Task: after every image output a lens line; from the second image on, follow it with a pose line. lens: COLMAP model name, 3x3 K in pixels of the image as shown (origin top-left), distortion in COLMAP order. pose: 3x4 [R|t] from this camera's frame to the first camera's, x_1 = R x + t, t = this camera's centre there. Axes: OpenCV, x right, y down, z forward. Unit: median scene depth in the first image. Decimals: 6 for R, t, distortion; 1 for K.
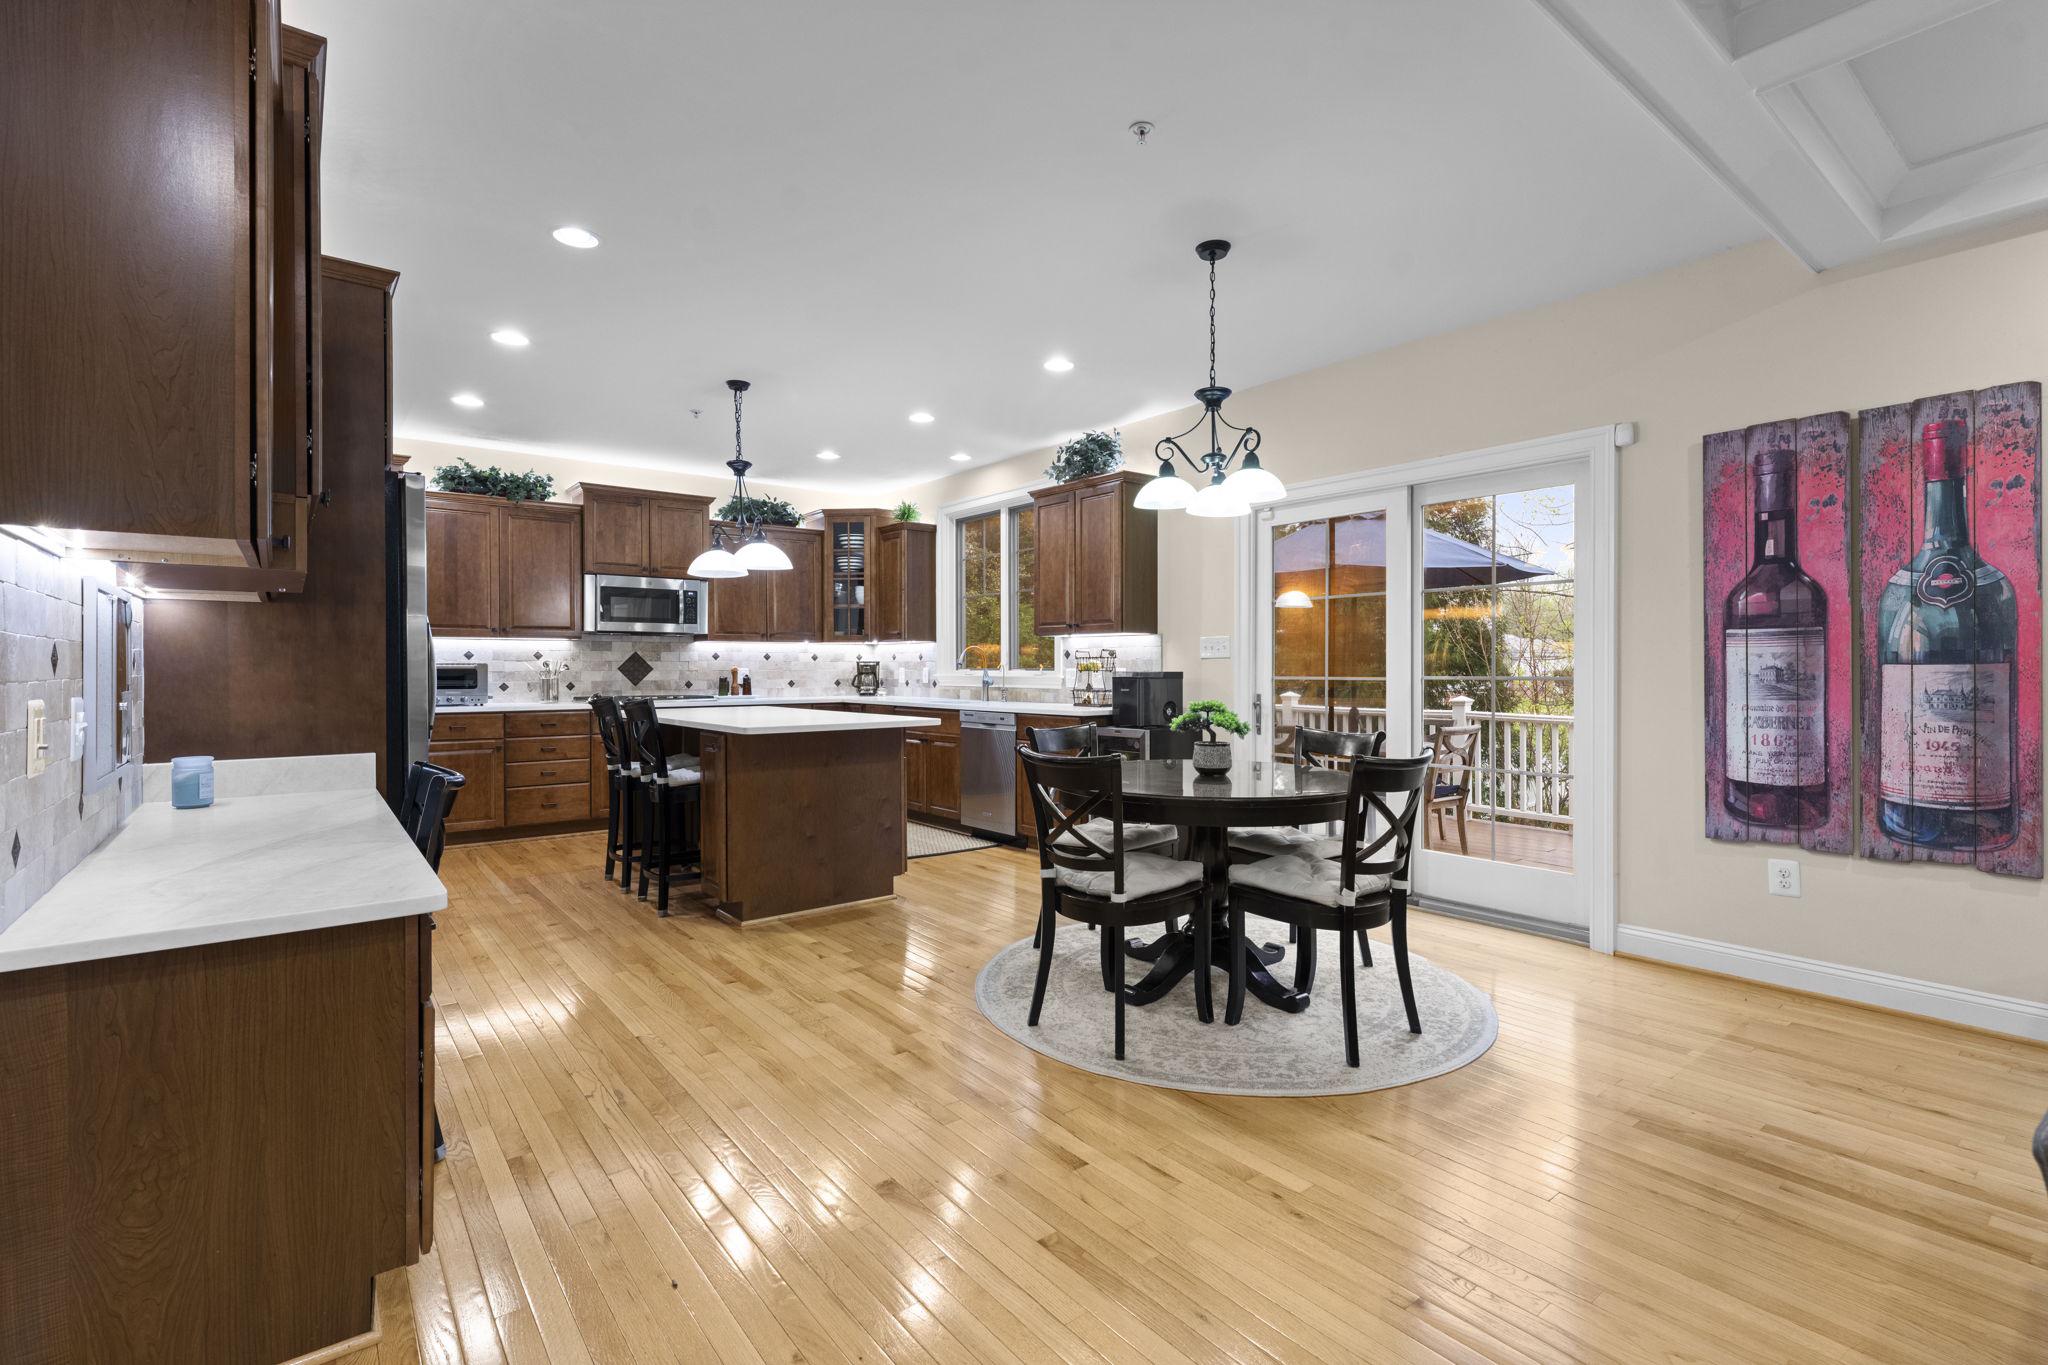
lens RADIAL K [[936.1, 0, 1024.5], [0, 936.1, 677.6], [0, 0, 1]] dist [0.000017, -0.000236]
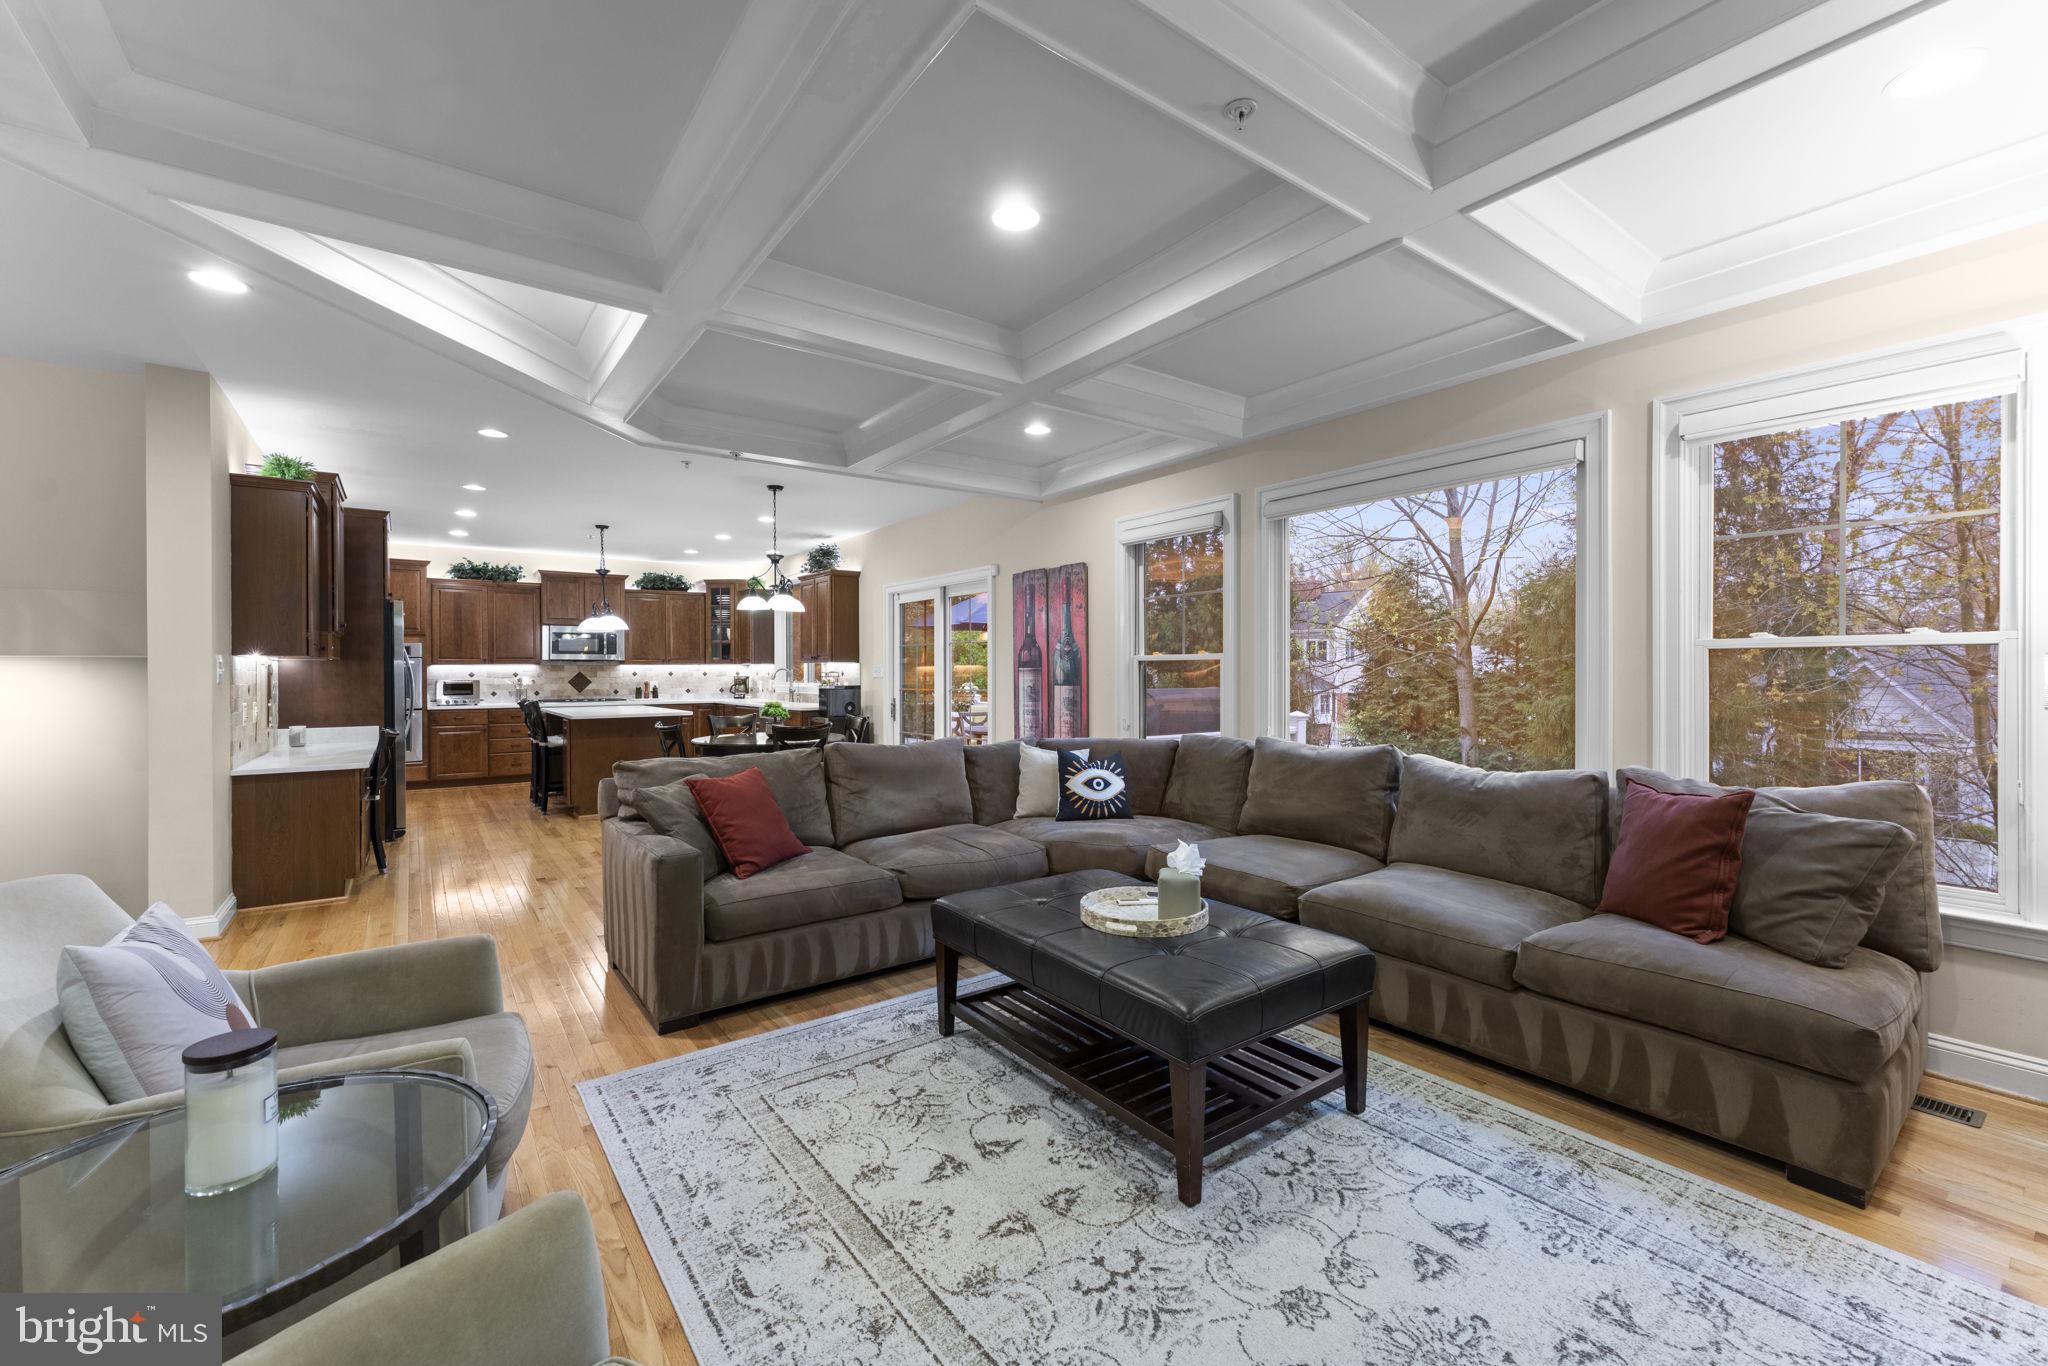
lens RADIAL K [[834.8, 0, 1023.3], [0, 834.8, 678.0], [0, 0, 1]] dist [0.003776, -0.000004]
pose [[0.999490, -0.001635, -0.031896, 0.461180], [0.001532, 0.999994, -0.003261, -0.012700], [0.031901, 0.003211, 0.999486, -0.482306]]
